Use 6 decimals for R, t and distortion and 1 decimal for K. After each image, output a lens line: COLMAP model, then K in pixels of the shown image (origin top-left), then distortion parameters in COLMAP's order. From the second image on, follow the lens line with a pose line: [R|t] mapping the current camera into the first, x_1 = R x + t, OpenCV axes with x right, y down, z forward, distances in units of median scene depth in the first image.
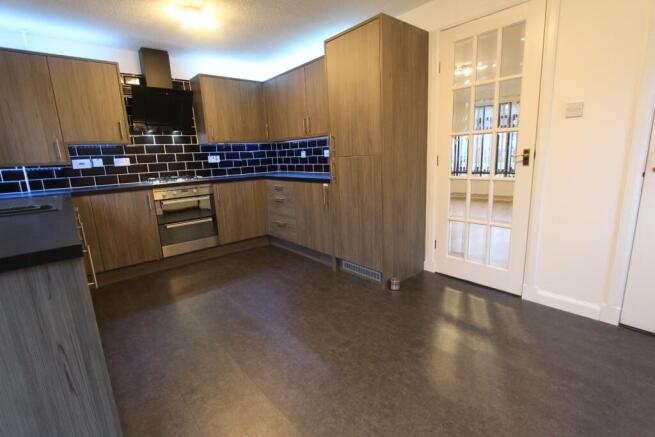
lens RADIAL K [[305.8, 0, 327.5], [0, 305.8, 218.5], [0, 0, 1]] dist [0.000121, -0.000065]
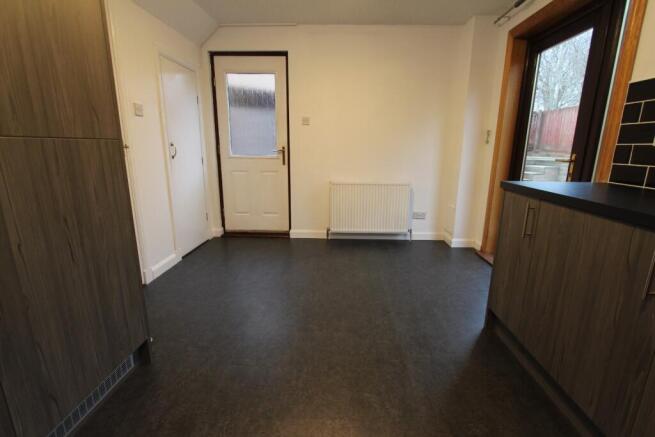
lens RADIAL K [[305.8, 0, 327.5], [0, 305.8, 218.5], [0, 0, 1]] dist [0.000121, -0.000065]
pose [[-0.716947, -0.132346, 0.684449, -0.611798], [0.156643, 0.926124, 0.343157, -0.252125], [-0.679301, 0.353239, -0.643252, 1.411048]]
